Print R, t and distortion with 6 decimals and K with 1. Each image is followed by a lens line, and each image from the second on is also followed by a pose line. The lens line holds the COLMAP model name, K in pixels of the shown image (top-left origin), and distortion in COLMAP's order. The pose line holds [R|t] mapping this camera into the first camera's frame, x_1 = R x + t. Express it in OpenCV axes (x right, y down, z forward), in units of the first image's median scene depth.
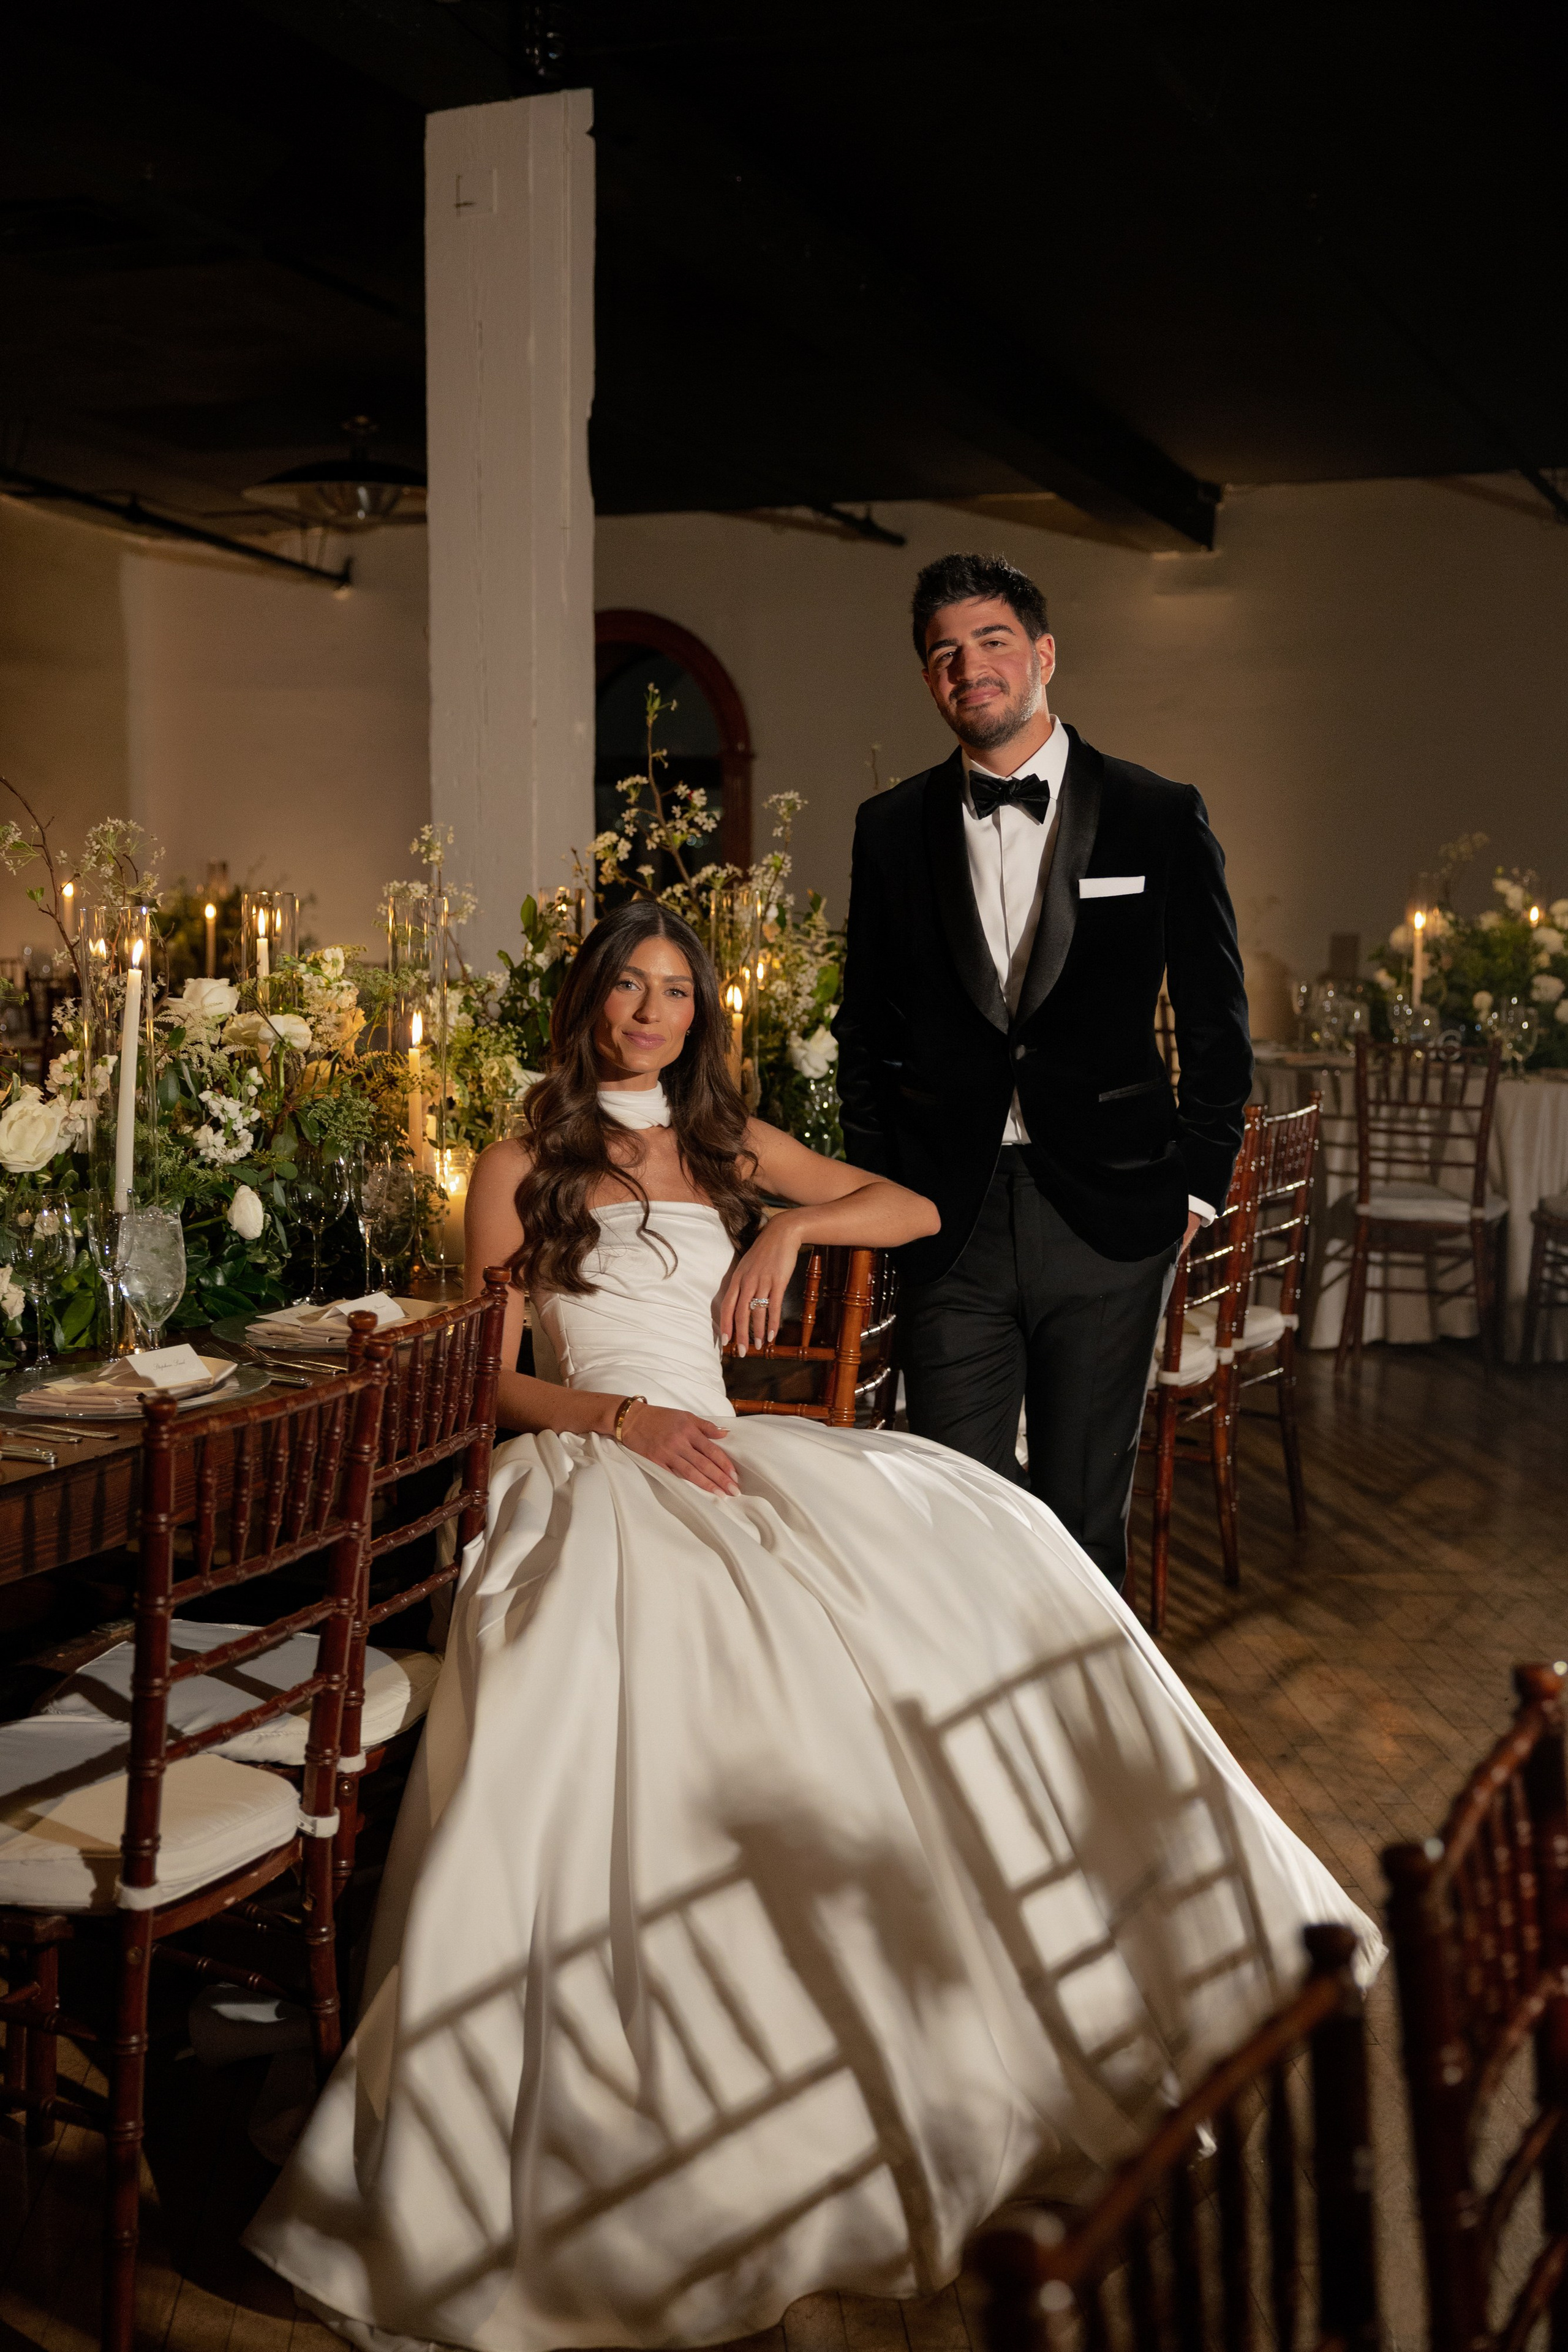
lens RADIAL K [[2854.7, 0, 761.2], [0, 2854.7, 1179.4], [0, 0, 1]] dist [0.013232, 0.000000]
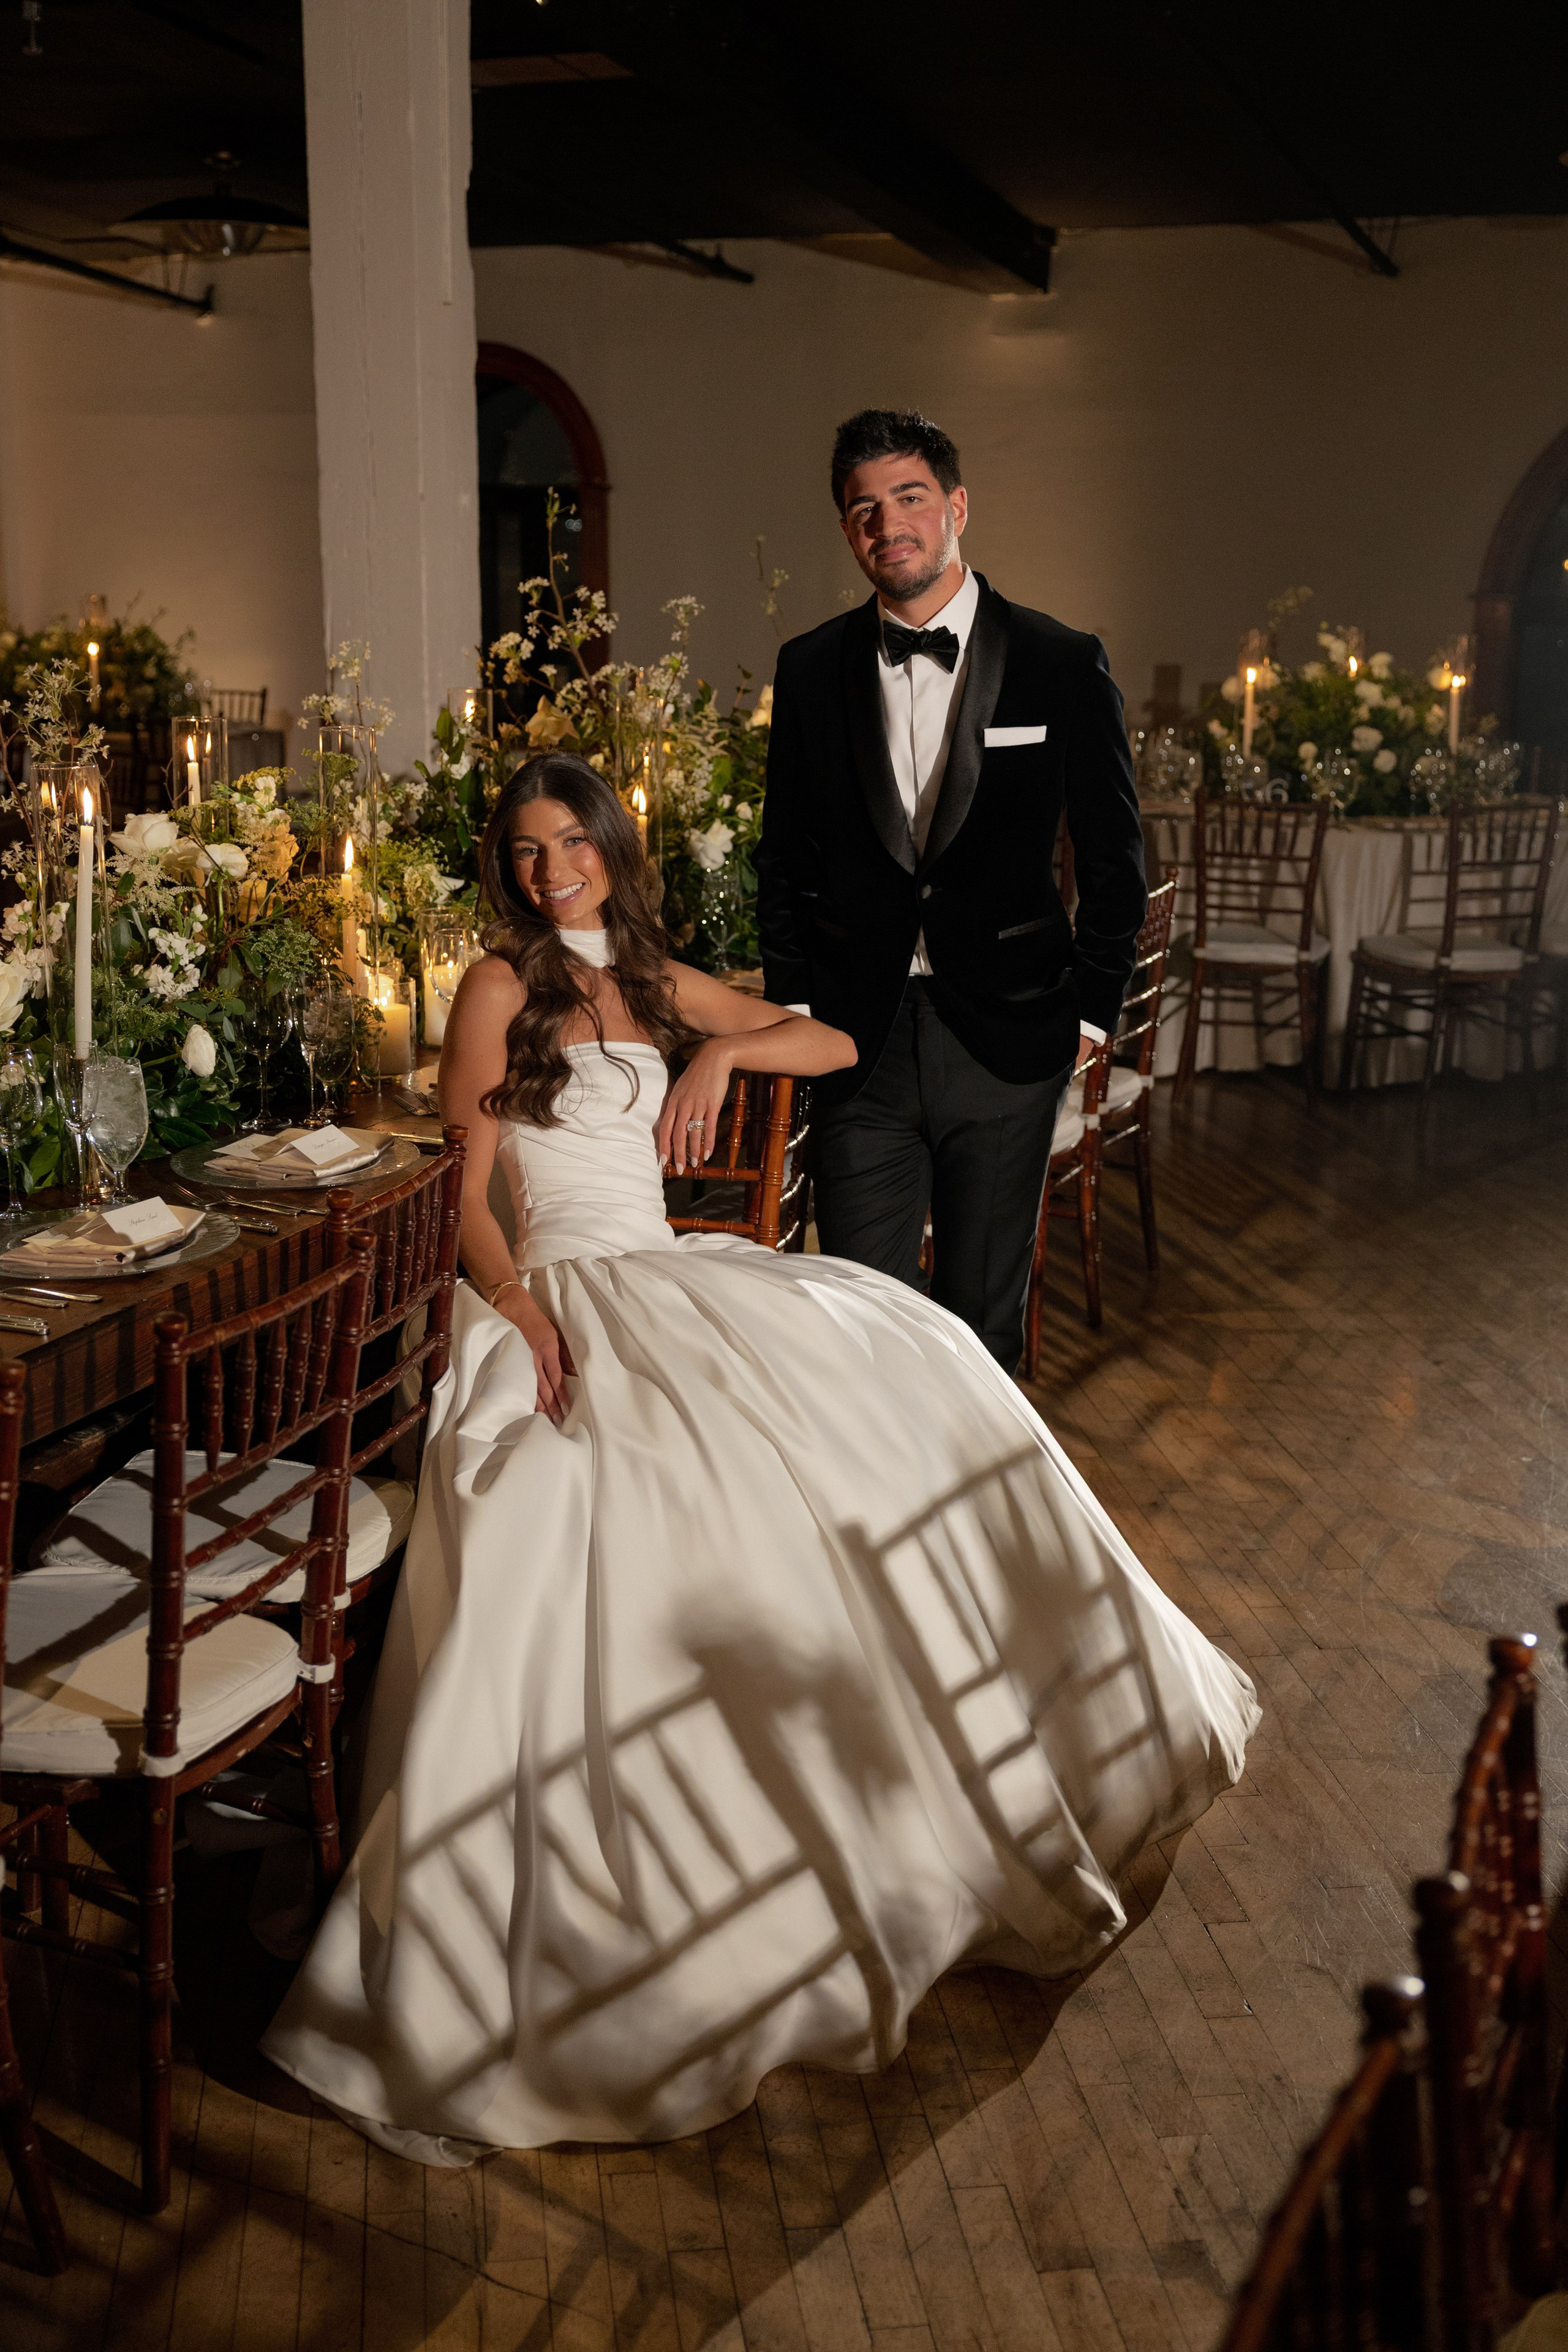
lens RADIAL K [[2640.4, 0, 795.7], [0, 2640.4, 1177.0], [0, 0, 1]] dist [0.008267, 0.000000]
pose [[0.997195, -0.016031, 0.073106, -0.023497], [0.006819, 0.992191, 0.124545, -0.043026], [-0.074532, -0.123697, 0.989517, 0.012677]]
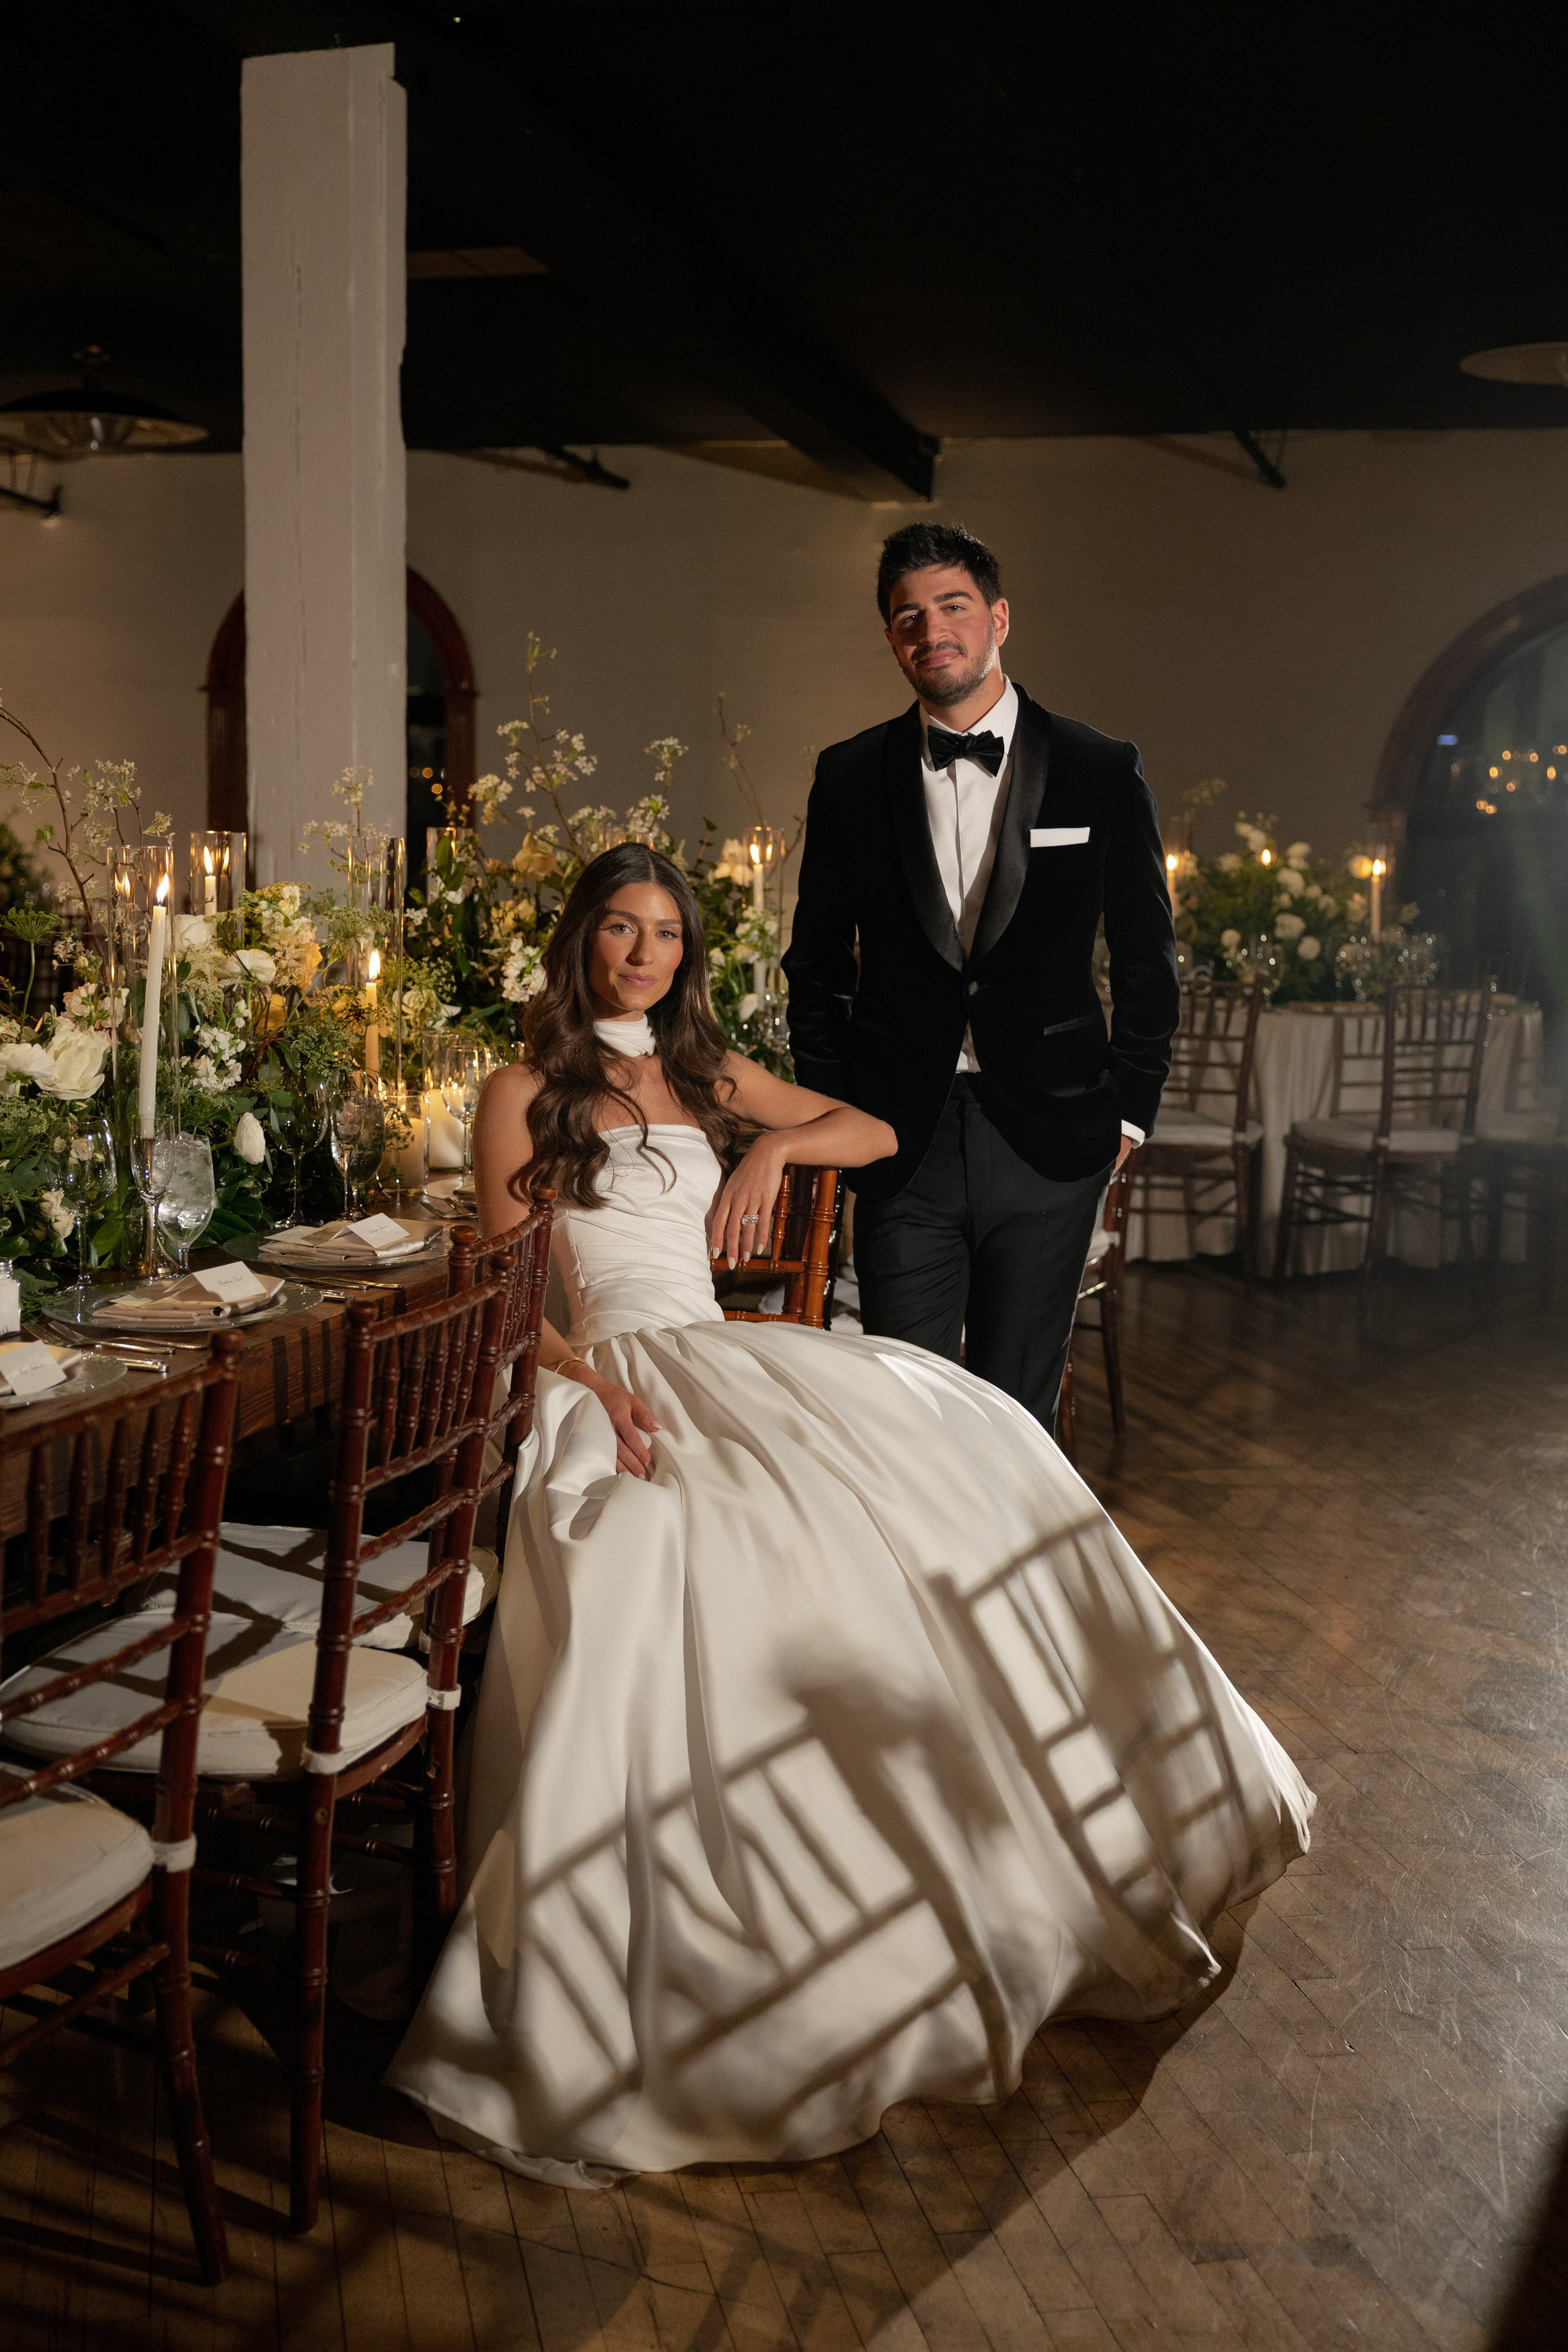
lens RADIAL K [[2854.7, 0, 766.7], [0, 2854.7, 1162.0], [0, 0, 1]] dist [0.013232, 0.000000]
pose [[0.990911, -0.008115, 0.134273, -0.093084], [0.005882, 0.999838, 0.017023, 0.002466], [-0.134390, -0.016078, 0.990798, -0.045565]]
